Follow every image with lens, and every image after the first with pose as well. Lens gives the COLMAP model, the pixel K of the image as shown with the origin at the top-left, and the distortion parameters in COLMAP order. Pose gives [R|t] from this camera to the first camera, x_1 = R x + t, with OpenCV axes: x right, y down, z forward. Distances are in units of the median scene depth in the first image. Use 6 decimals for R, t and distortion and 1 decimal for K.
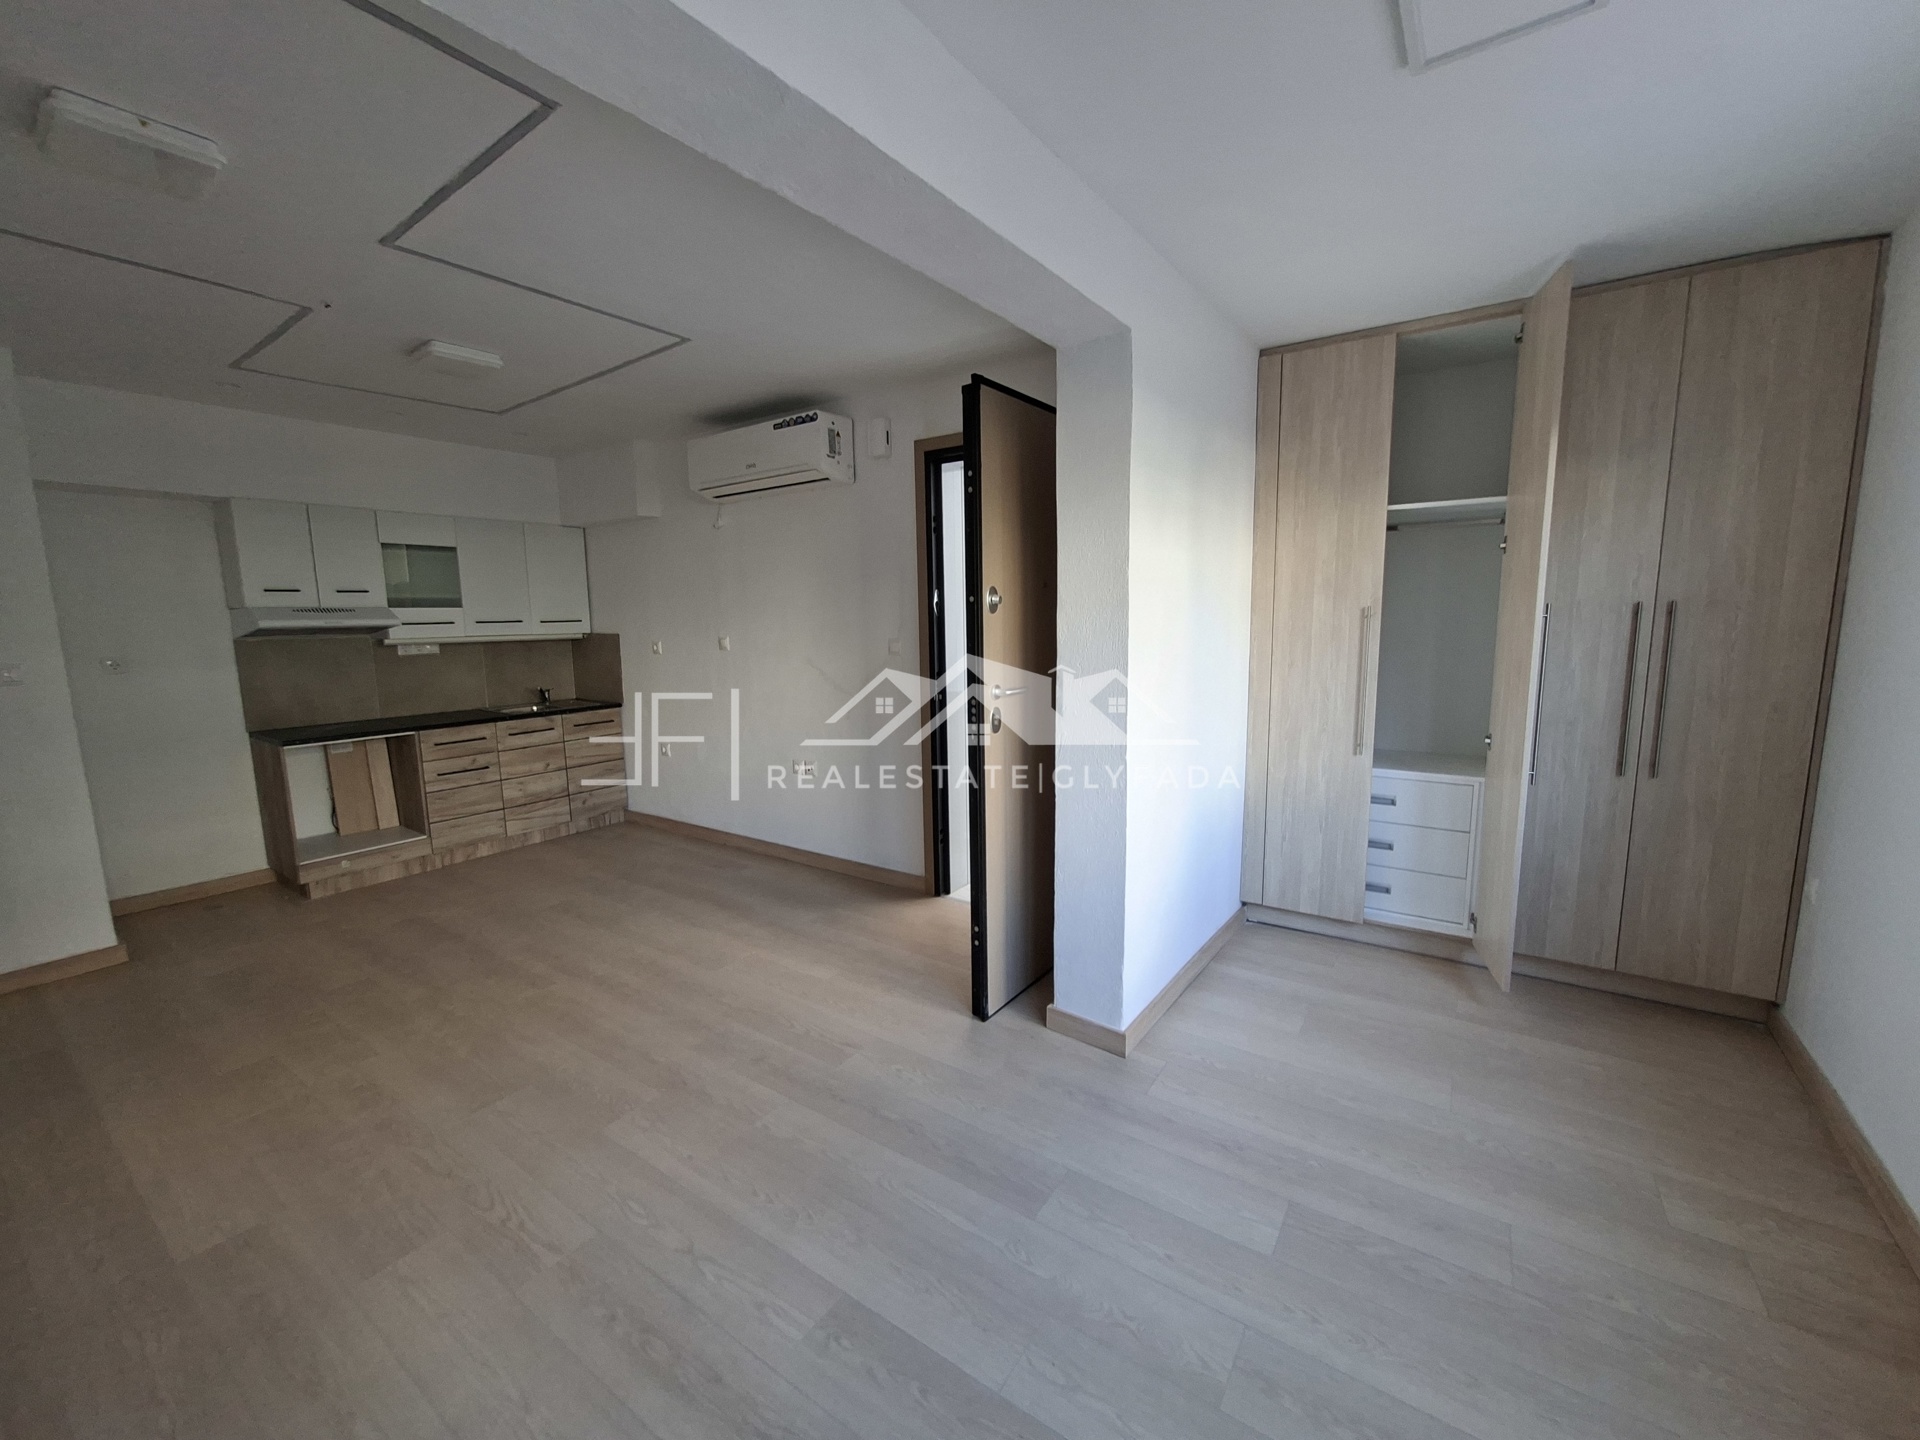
lens RADIAL K [[753.5, 0, 960.7], [0, 753.5, 718.2], [0, 0, 1]] dist [-0.002097, 0.000272]
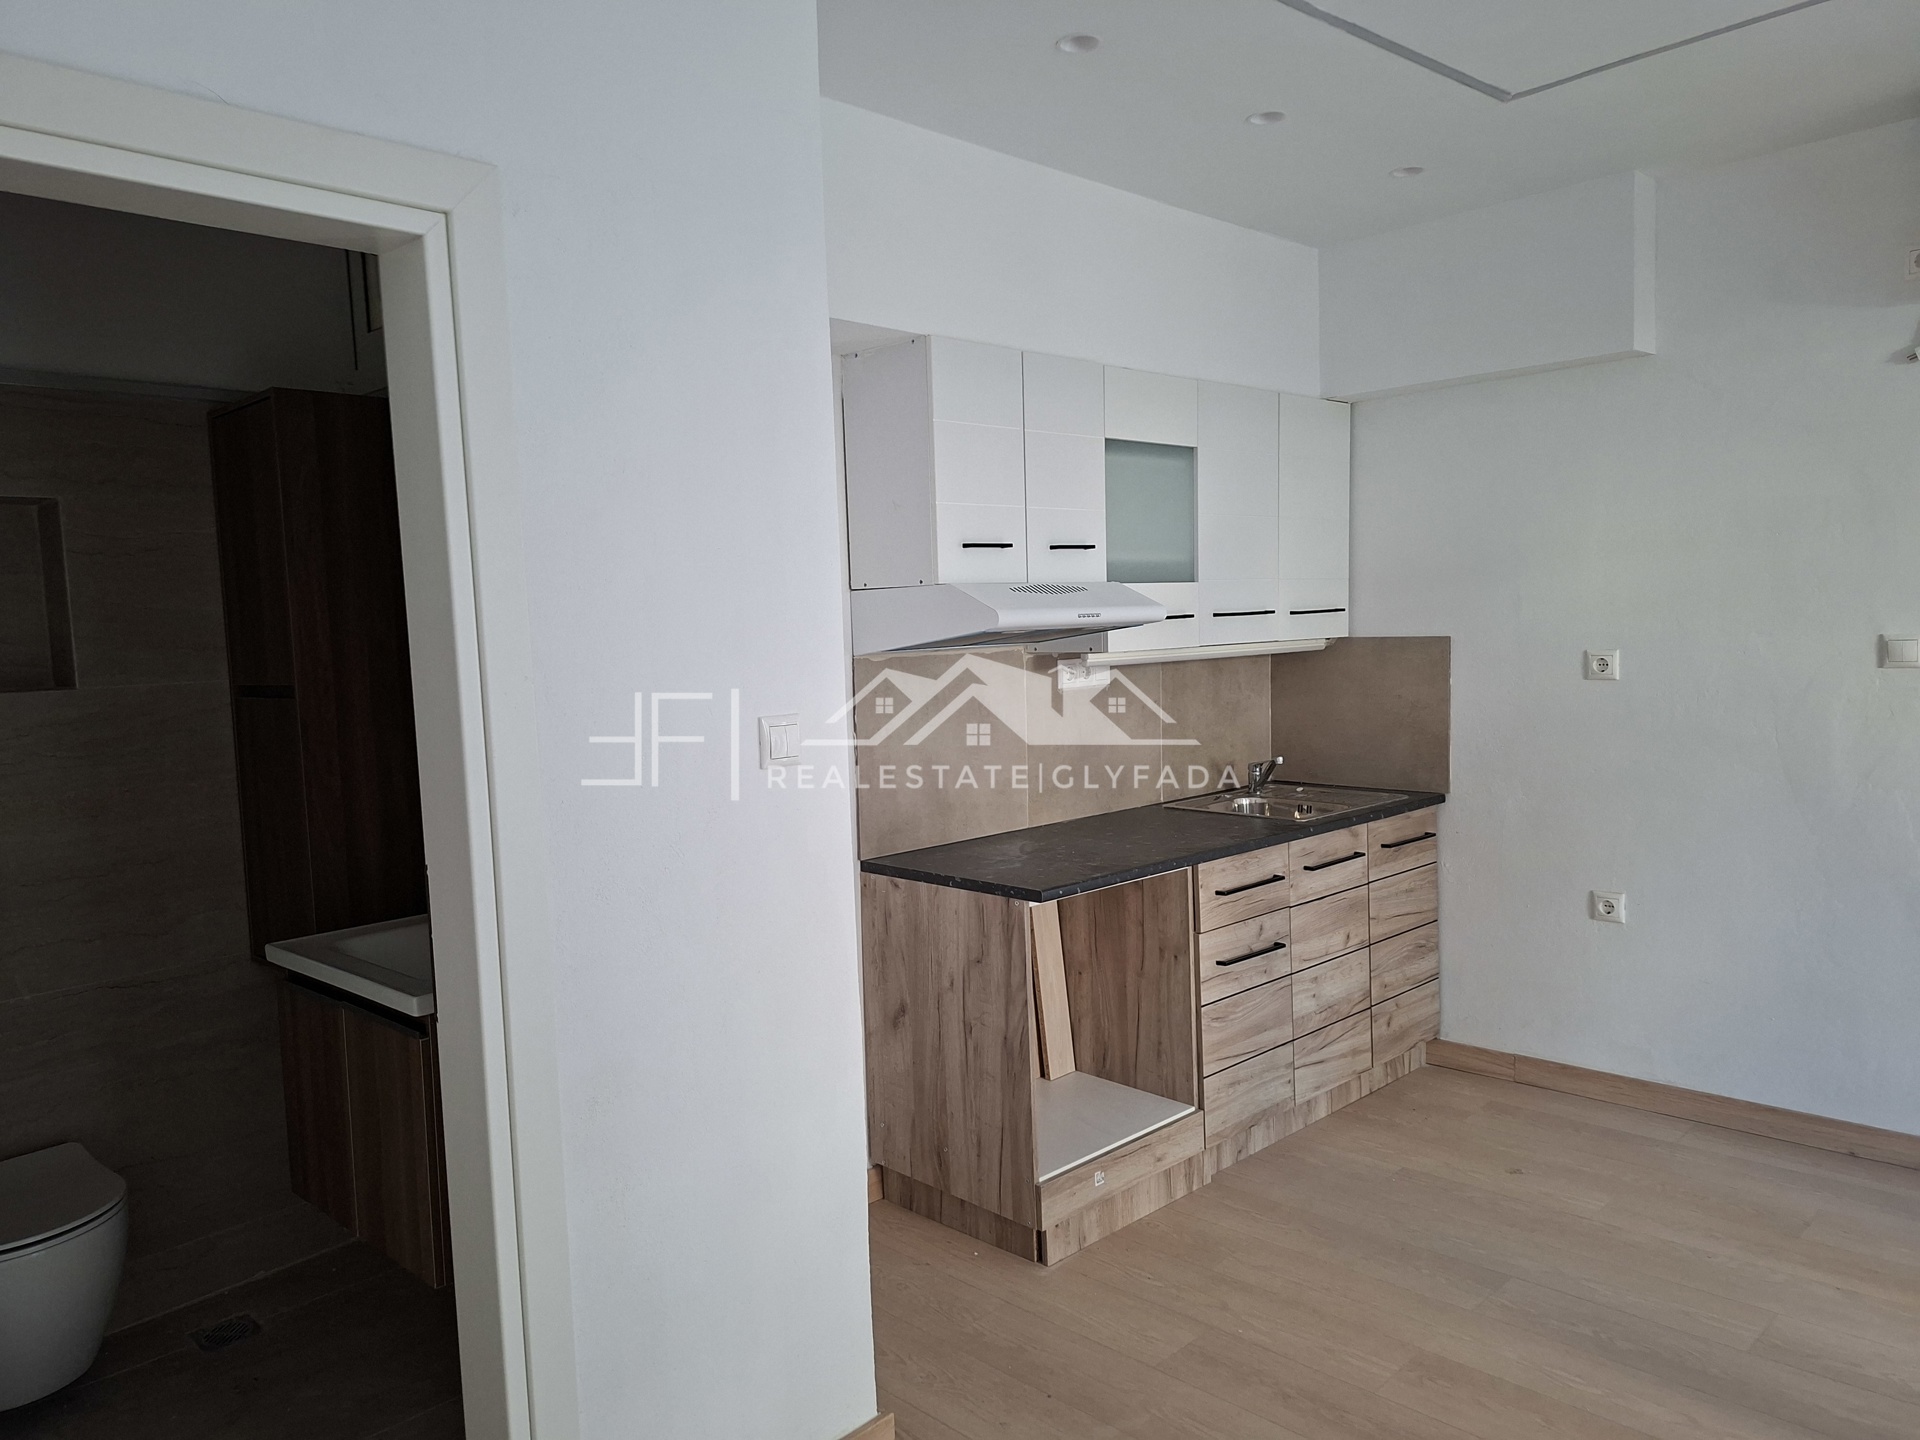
lens RADIAL K [[1358.8, 0, 960.0], [0, 1358.8, 720.0], [0, 0, 1]] dist [0.115502, -0.109604]
pose [[0.984118, -0.009319, -0.177273, -0.851474], [-0.001250, 0.998233, -0.059411, -0.021801], [0.177514, 0.058689, 0.982367, 0.232821]]
